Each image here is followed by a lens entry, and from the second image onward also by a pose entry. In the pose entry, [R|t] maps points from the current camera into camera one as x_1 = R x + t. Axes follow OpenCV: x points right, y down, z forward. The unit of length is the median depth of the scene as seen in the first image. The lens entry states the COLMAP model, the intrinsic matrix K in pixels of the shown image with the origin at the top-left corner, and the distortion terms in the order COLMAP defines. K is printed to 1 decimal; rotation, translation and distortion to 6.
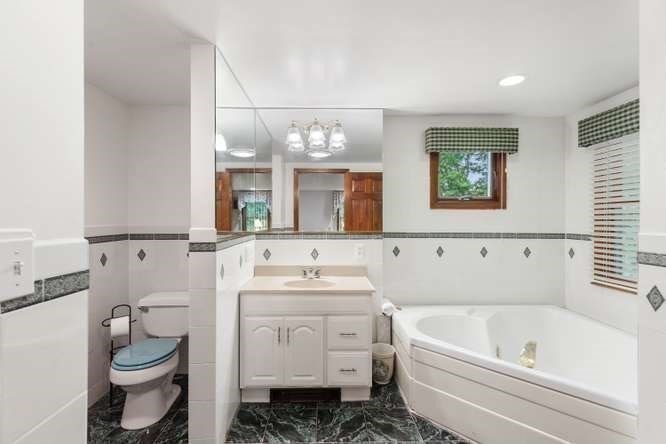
lens RADIAL K [[304.7, 0, 331.9], [0, 304.7, 222.4], [0, 0, 1]] dist [0.011702, -0.003515]
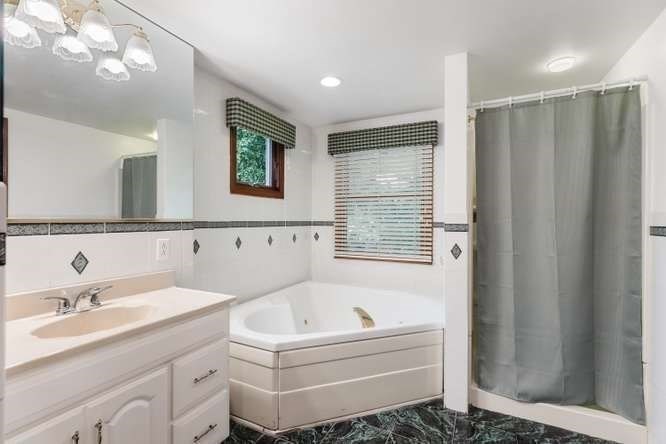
lens RADIAL K [[304.7, 0, 334.1], [0, 304.7, 220.4], [0, 0, 1]] dist [0.011702, -0.003515]
pose [[0.447792, -0.003058, 0.894133, -0.331871], [-0.001345, 0.999991, 0.004094, 0.029842], [-0.894137, -0.003036, 0.447784, 0.390045]]
